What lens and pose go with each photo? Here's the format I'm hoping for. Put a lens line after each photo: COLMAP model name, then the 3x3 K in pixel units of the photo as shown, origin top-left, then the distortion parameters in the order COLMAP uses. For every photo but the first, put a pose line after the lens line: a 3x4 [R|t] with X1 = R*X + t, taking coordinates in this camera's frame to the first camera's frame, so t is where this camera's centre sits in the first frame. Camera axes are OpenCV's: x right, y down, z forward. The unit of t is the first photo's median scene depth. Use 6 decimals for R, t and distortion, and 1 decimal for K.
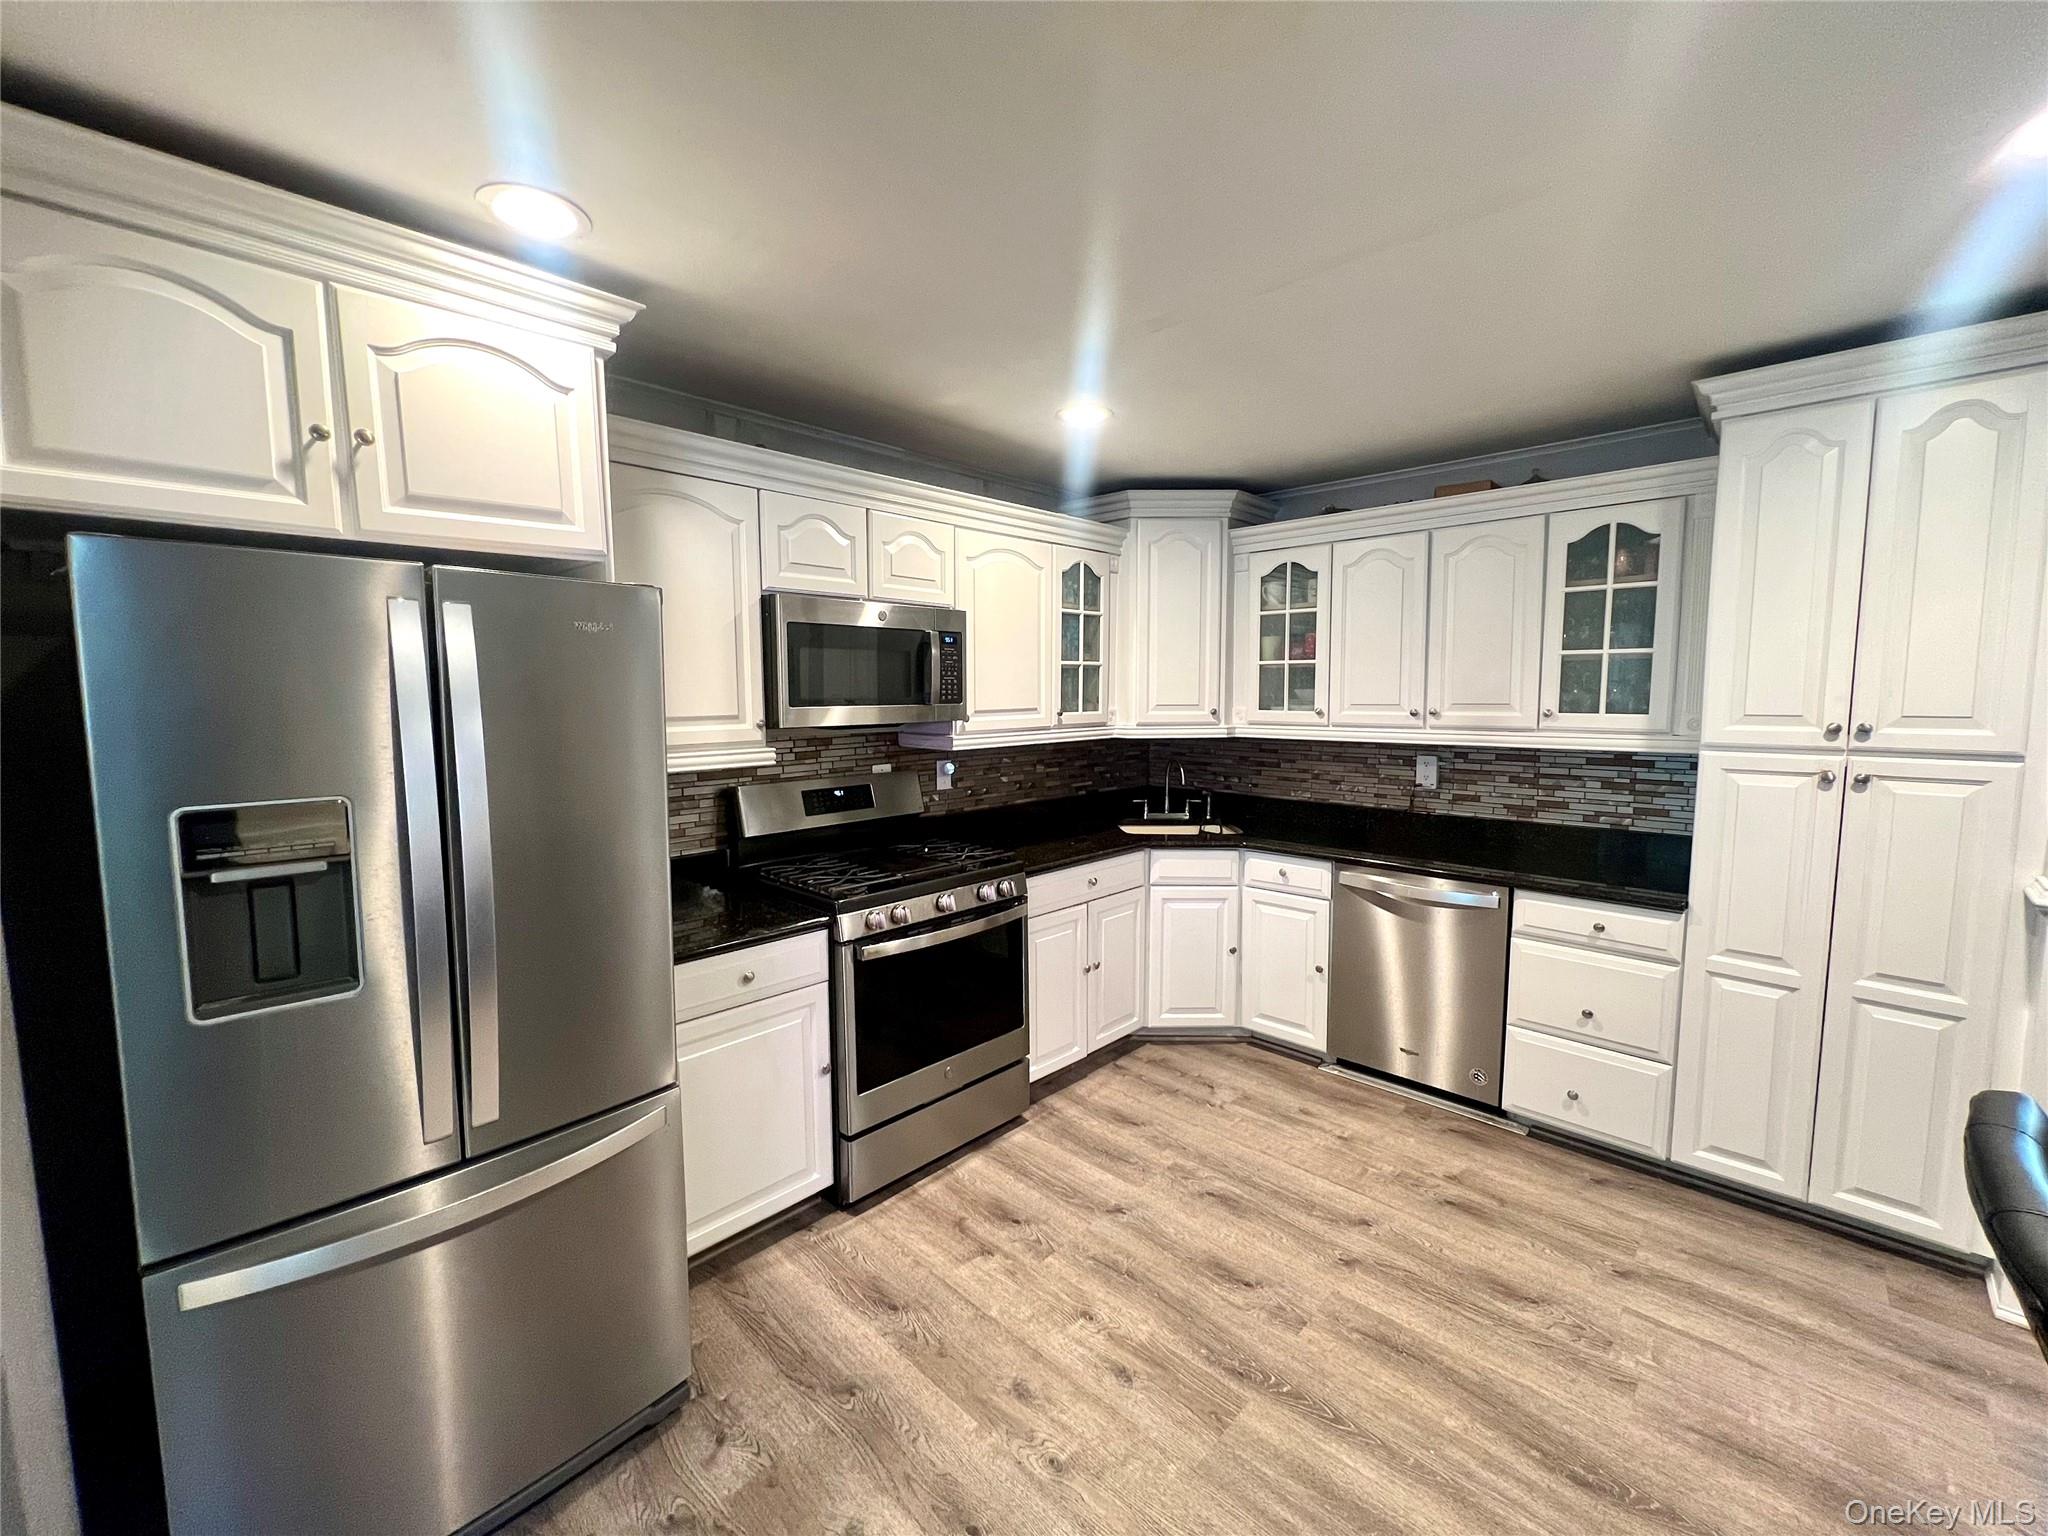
lens RADIAL K [[822.7, 0, 1022.3], [0, 822.7, 762.1], [0, 0, 1]] dist [-0.004020, 0.001231]
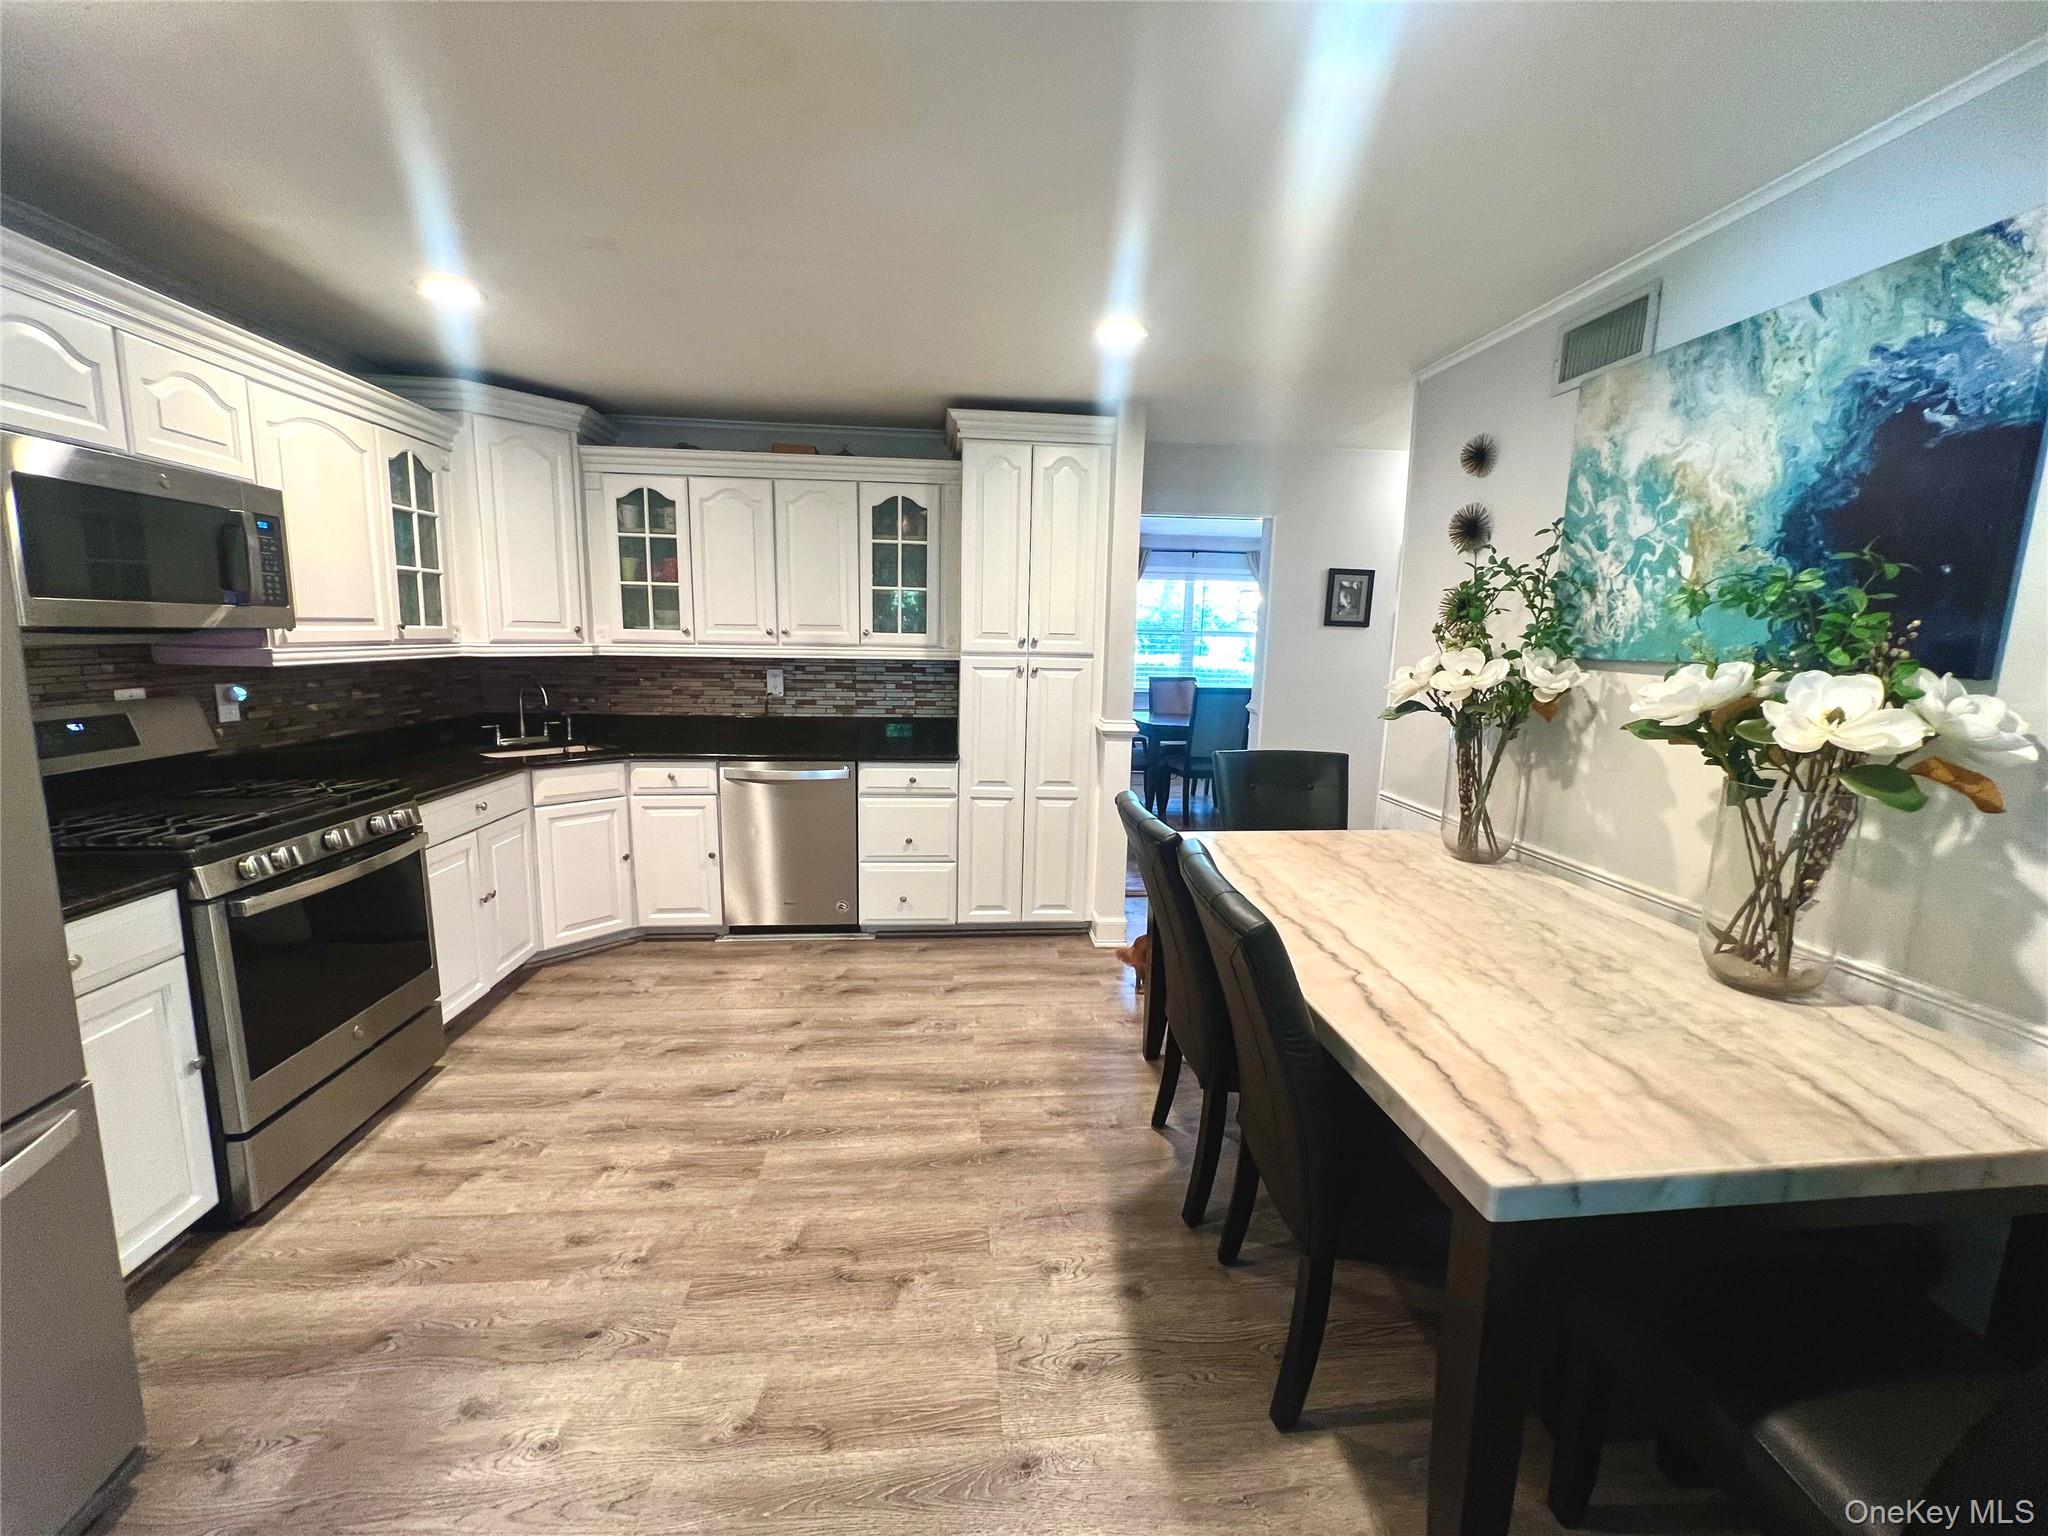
lens RADIAL K [[822.7, 0, 1023.7], [0, 822.7, 760.3], [0, 0, 1]] dist [-0.004020, 0.001231]
pose [[0.651242, -0.096429, 0.752718, -0.256594], [0.043087, 0.994992, 0.090188, 0.043018], [-0.757646, -0.026301, 0.652136, -0.094556]]
